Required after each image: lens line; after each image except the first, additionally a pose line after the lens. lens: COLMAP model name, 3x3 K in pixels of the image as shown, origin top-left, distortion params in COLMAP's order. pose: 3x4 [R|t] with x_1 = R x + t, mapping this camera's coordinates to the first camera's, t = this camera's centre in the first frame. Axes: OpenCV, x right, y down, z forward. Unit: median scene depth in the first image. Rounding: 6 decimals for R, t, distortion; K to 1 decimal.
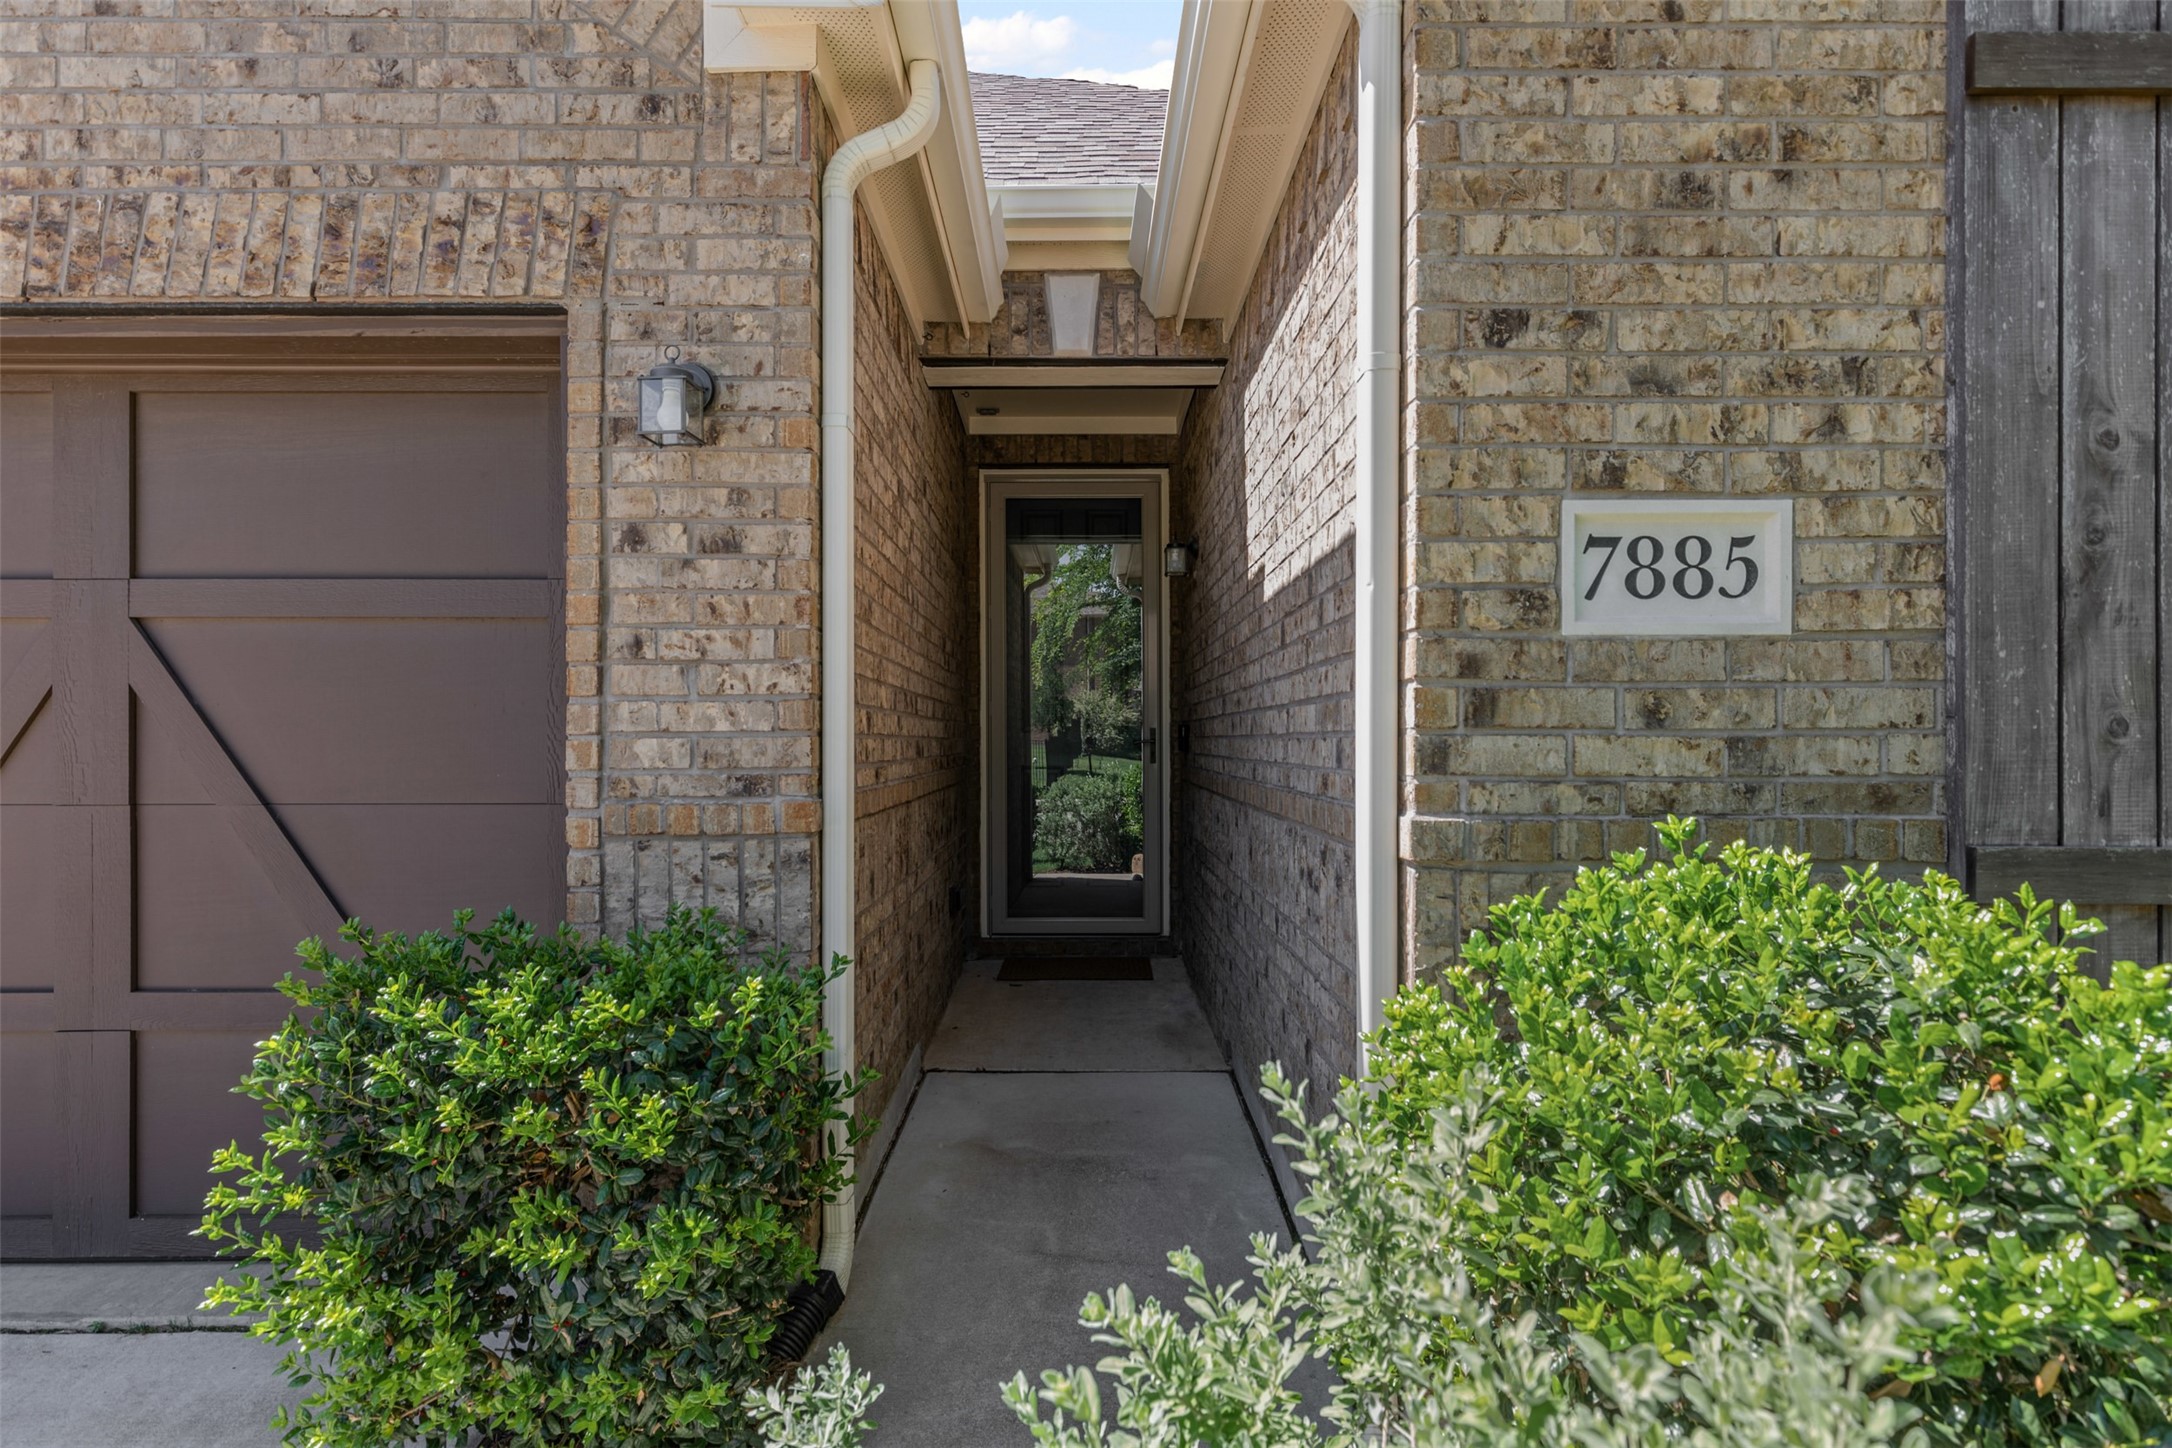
lens RADIAL K [[1189.0, 0, 1080.7], [0, 1189.0, 717.9], [0, 0, 1]] dist [-0.002060, -0.000330]
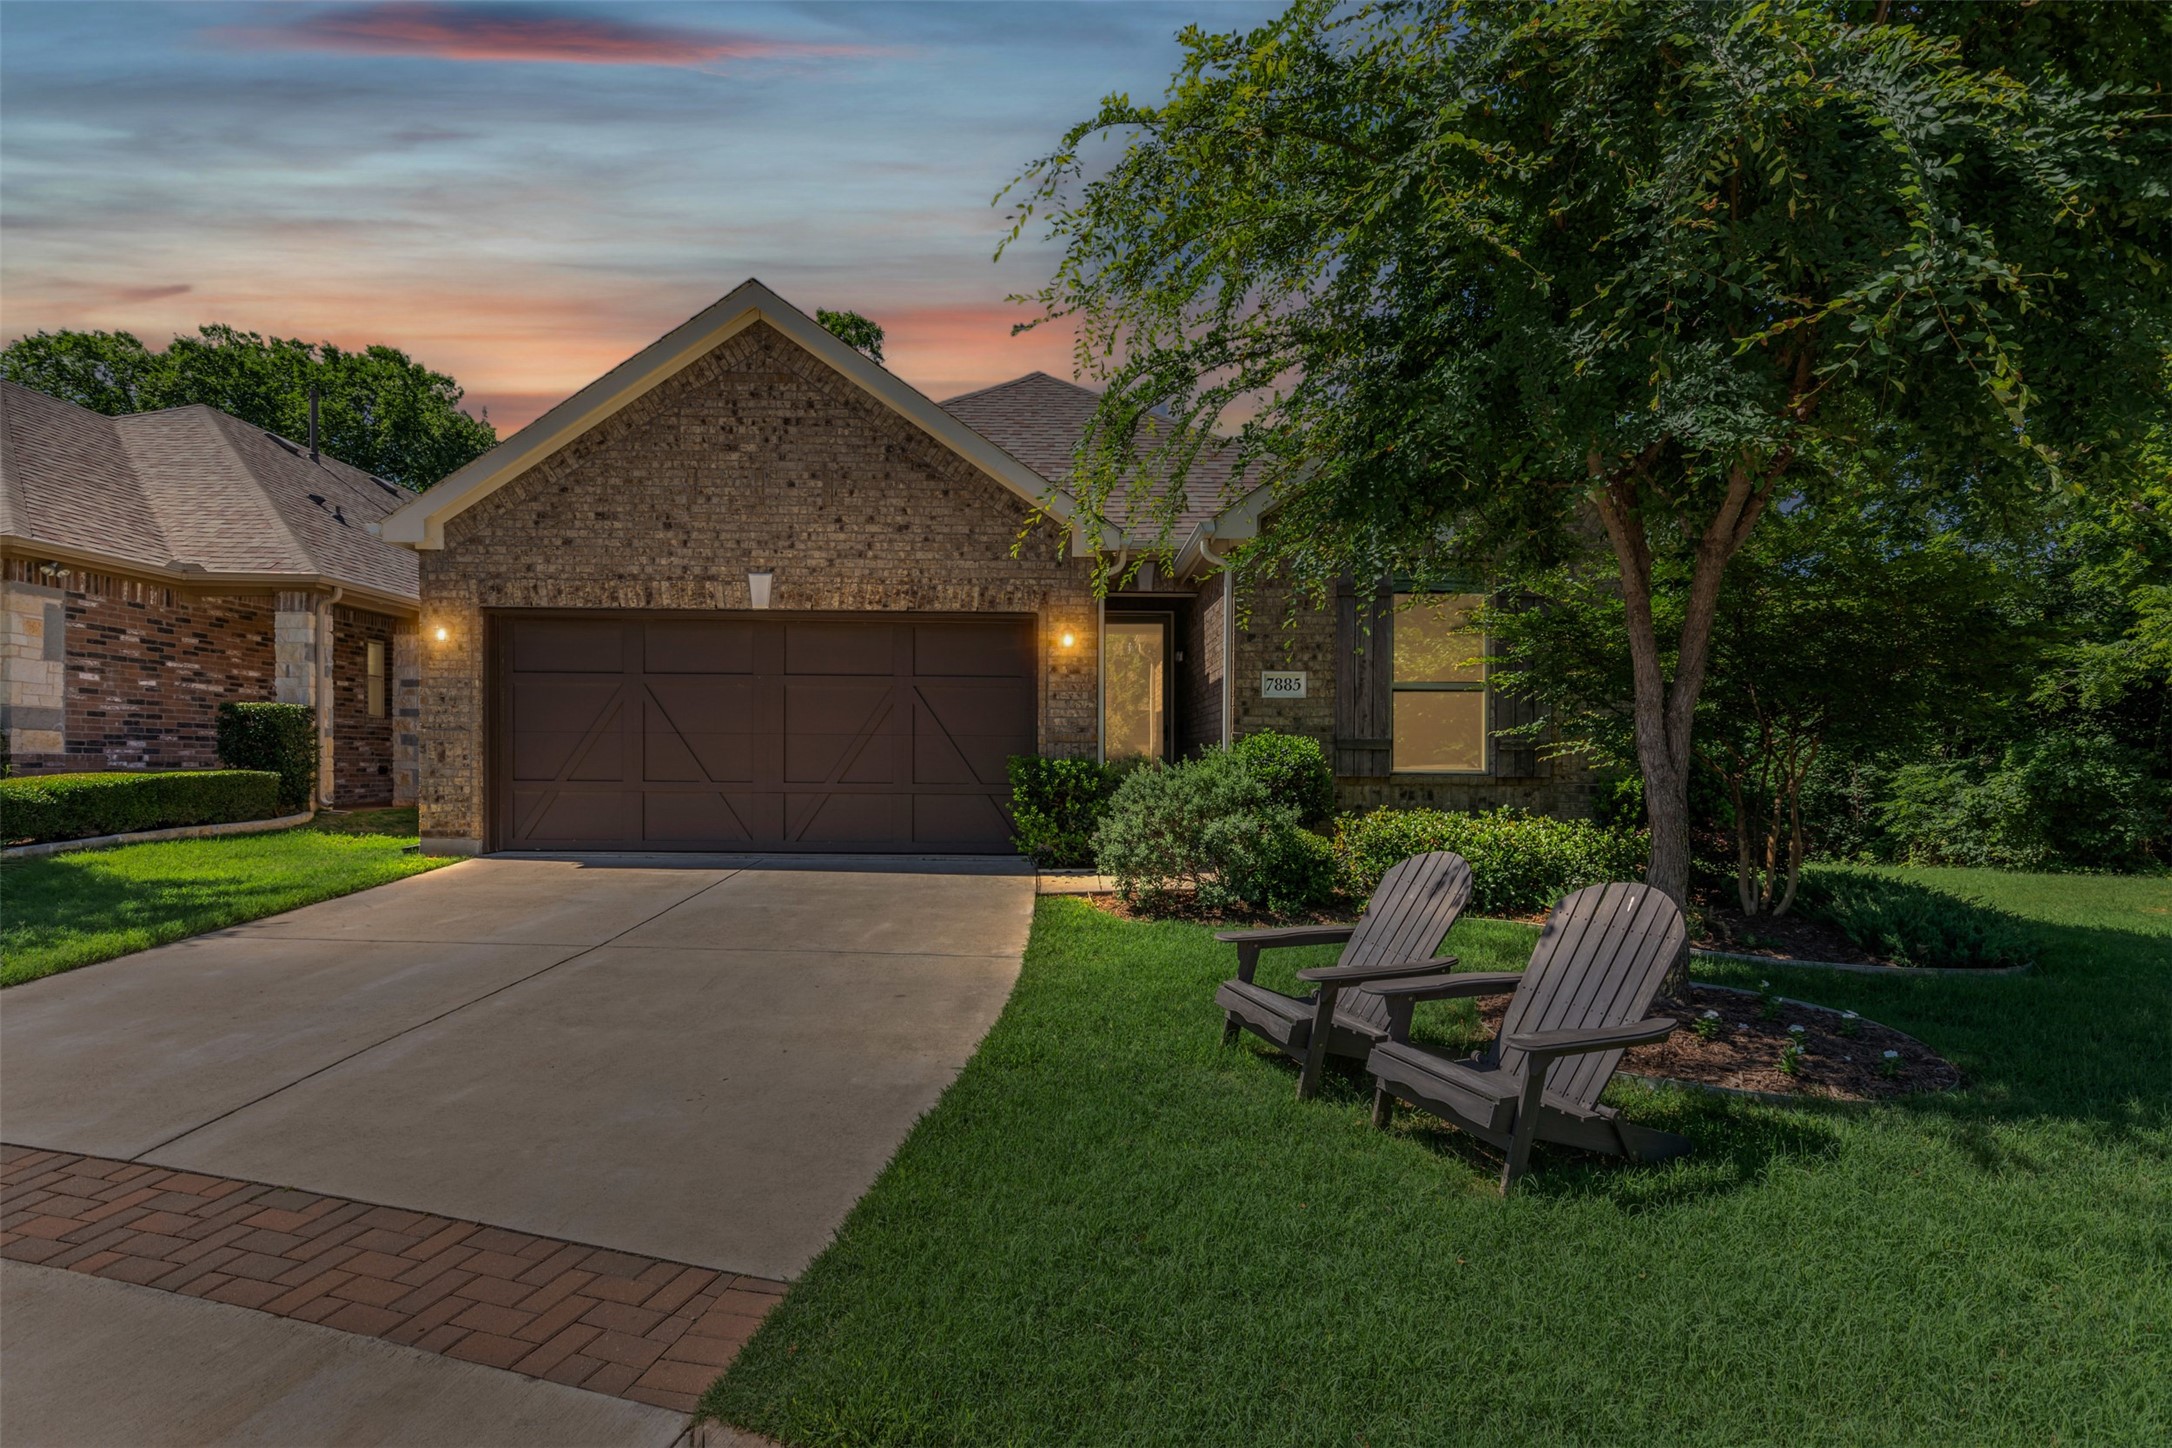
lens RADIAL K [[1189.0, 0, 1090.4], [0, 1189.0, 729.3], [0, 0, 1]] dist [-0.002060, -0.000330]
pose [[0.999540, 0.009275, 0.028860, -0.369003], [-0.009011, 0.999917, -0.009252, 0.093635], [-0.028943, 0.008987, 0.999541, -3.146742]]
